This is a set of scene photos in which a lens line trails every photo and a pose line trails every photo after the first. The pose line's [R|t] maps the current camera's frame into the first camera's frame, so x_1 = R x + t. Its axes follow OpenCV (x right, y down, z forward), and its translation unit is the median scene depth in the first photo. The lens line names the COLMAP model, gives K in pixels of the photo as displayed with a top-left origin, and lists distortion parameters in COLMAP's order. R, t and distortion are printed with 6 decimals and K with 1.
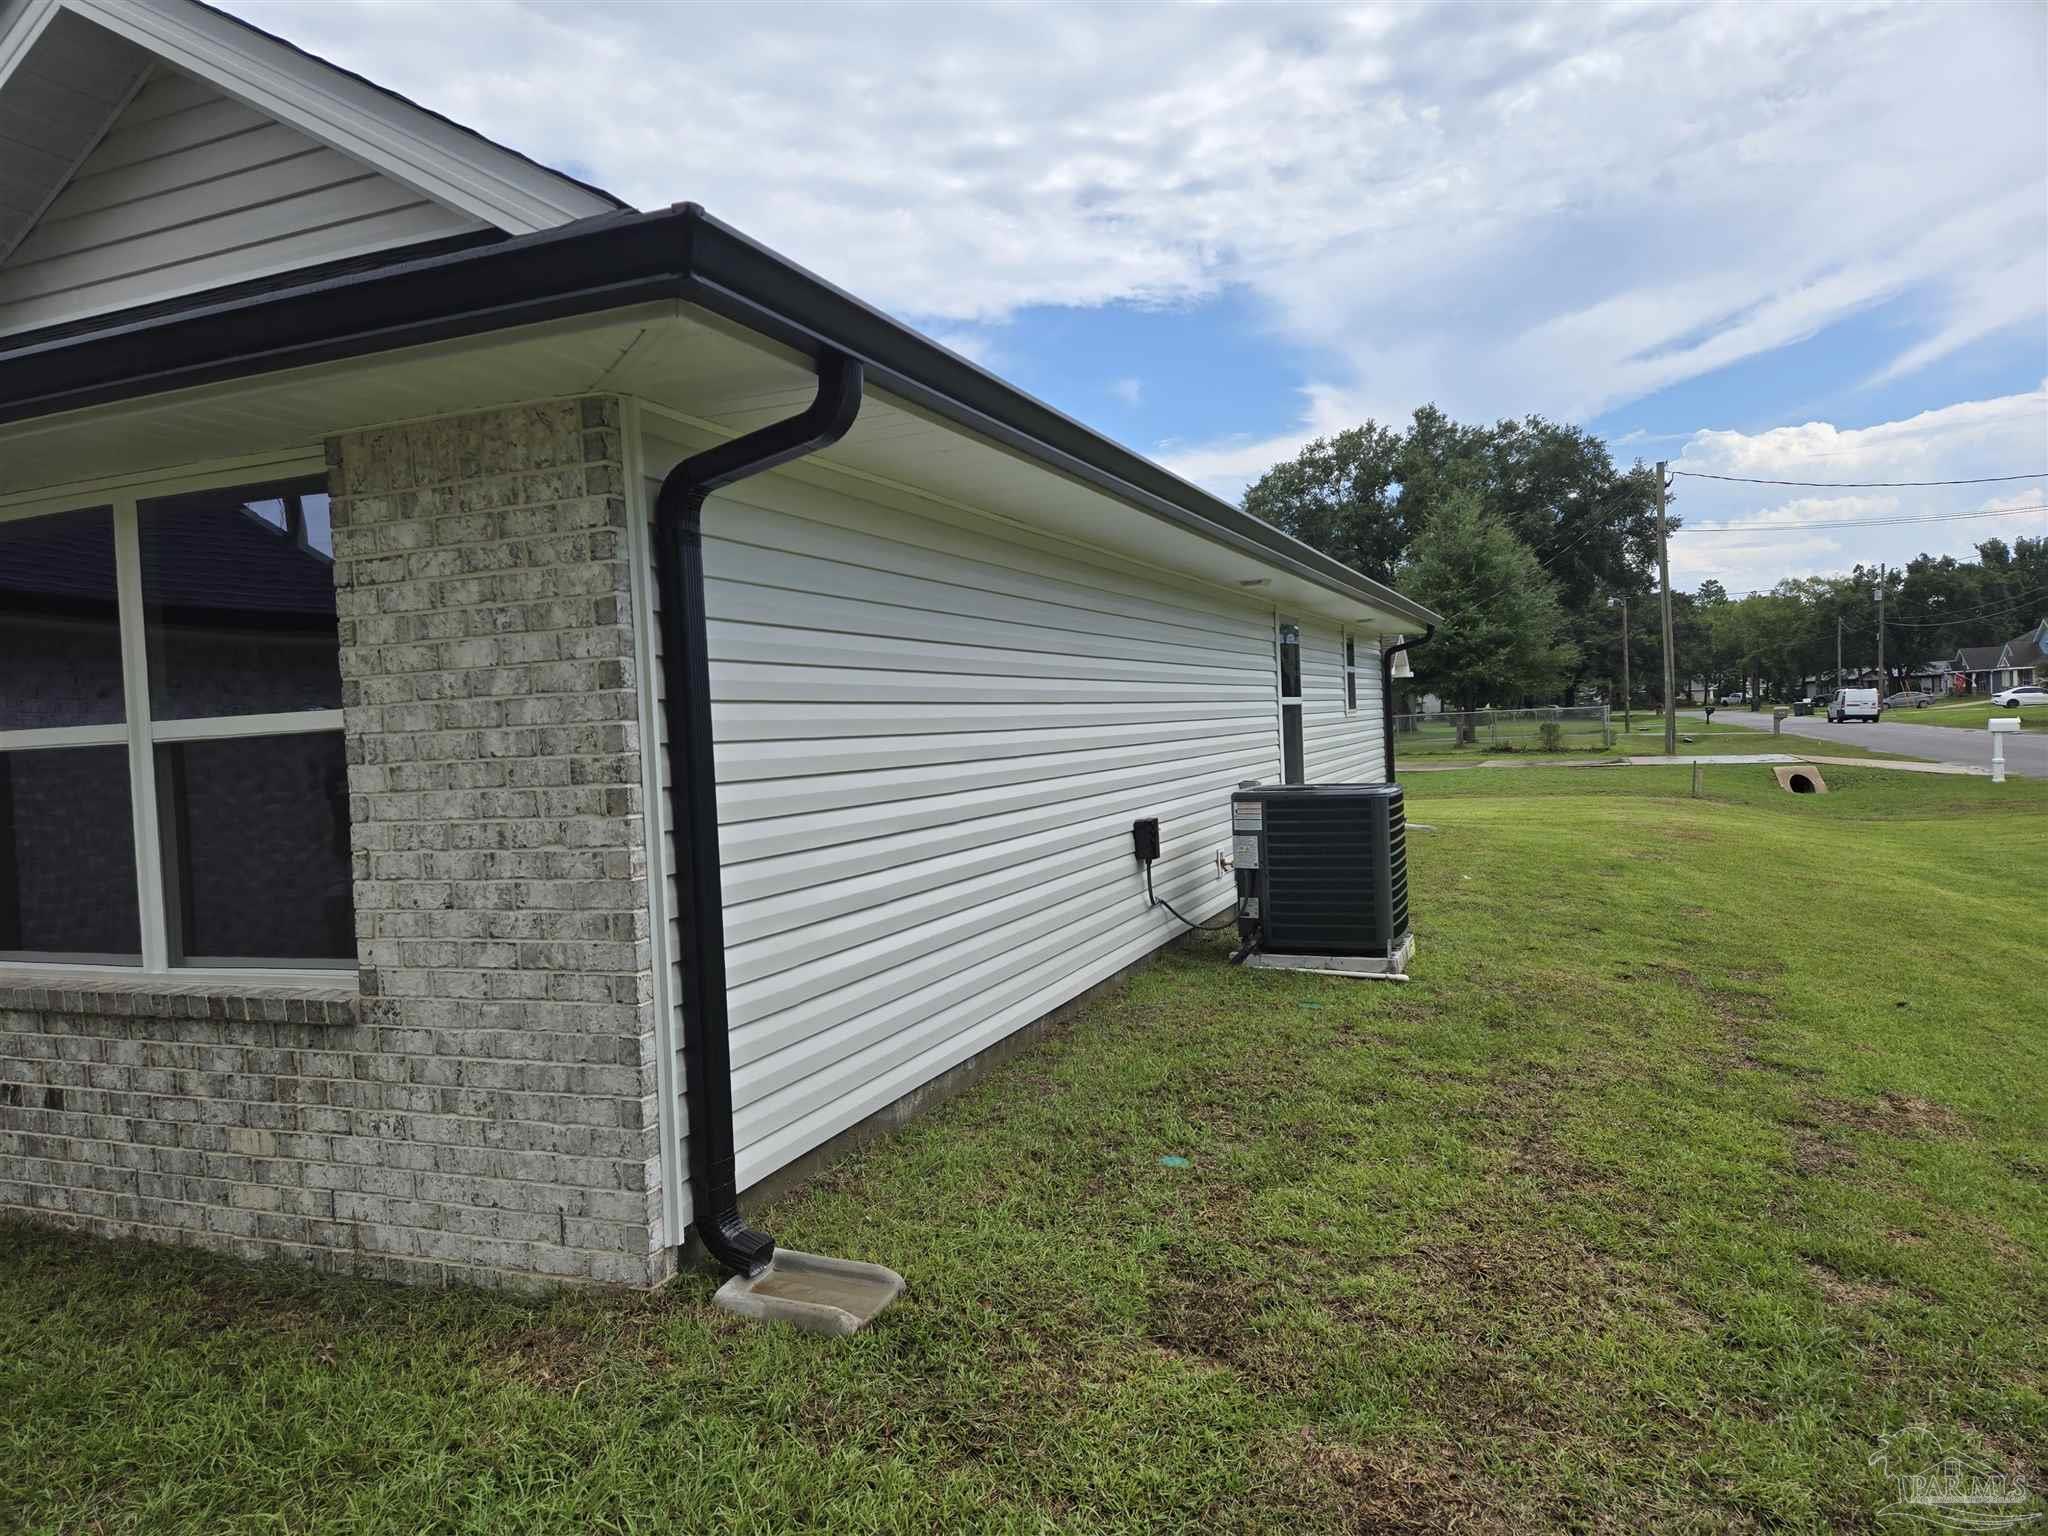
lens RADIAL K [[1358.0, 0, 1014.8], [0, 1358.0, 771.4], [0, 0, 1]] dist [0.079763, -0.073415]
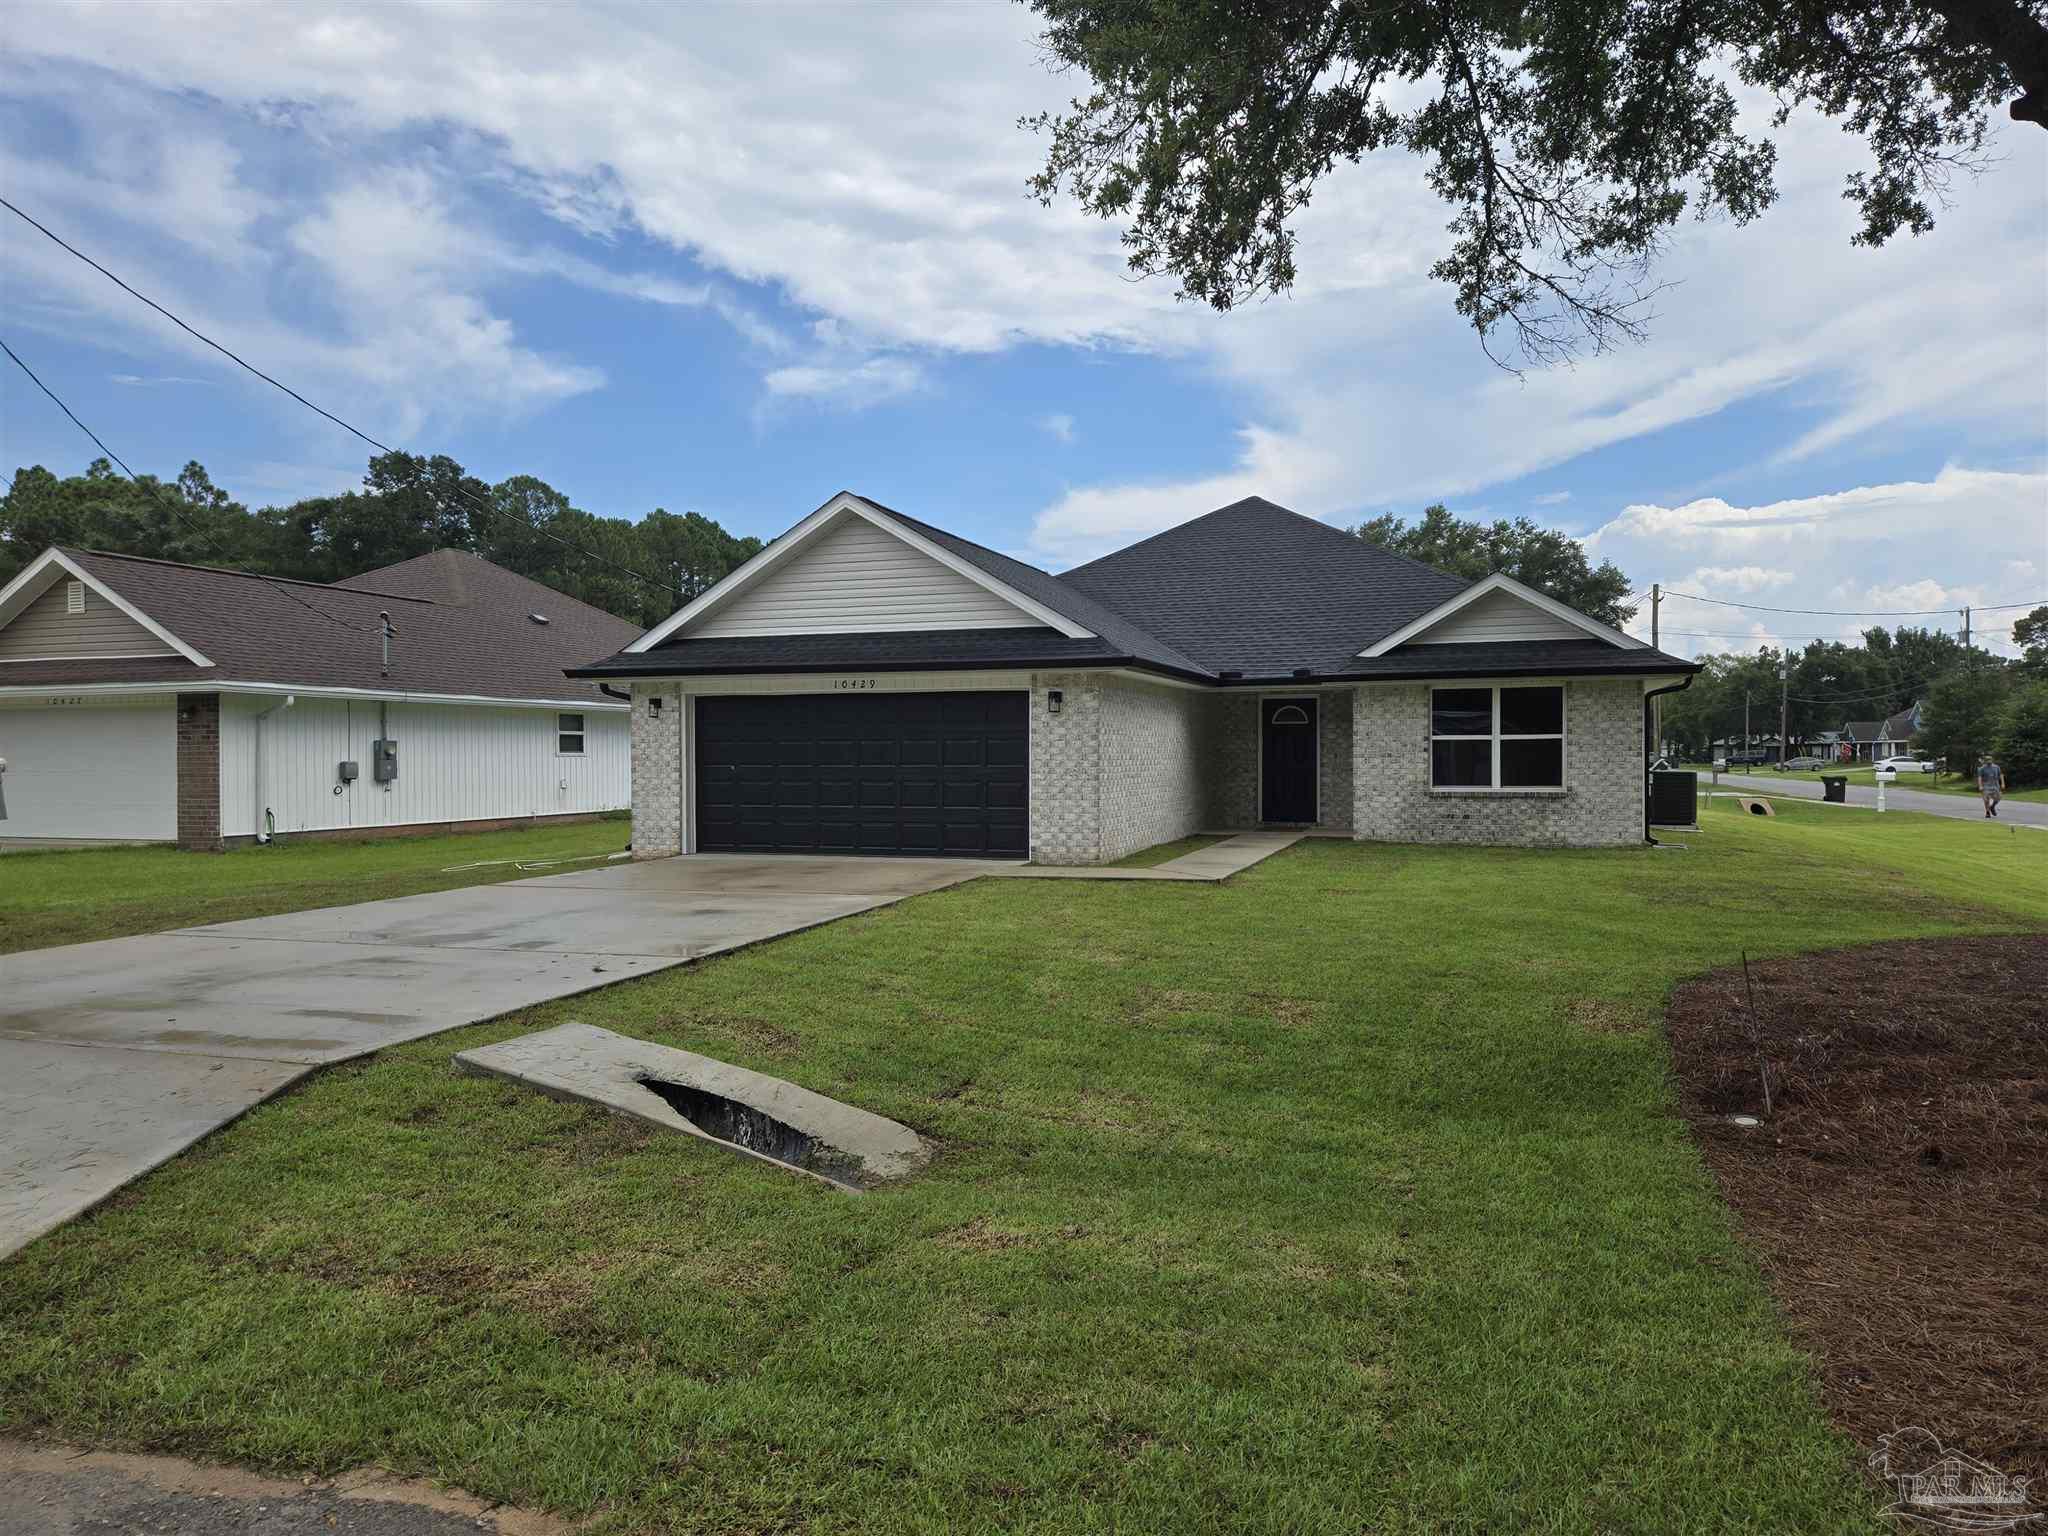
lens RADIAL K [[1368.0, 0, 1014.9], [0, 1368.0, 765.5], [0, 0, 1]] dist [0.090591, -0.081175]
pose [[0.996900, 0.044778, 0.064691, -0.145337], [-0.043133, 0.998715, -0.026604, 0.014921], [-0.065799, 0.023731, 0.997551, -0.201408]]
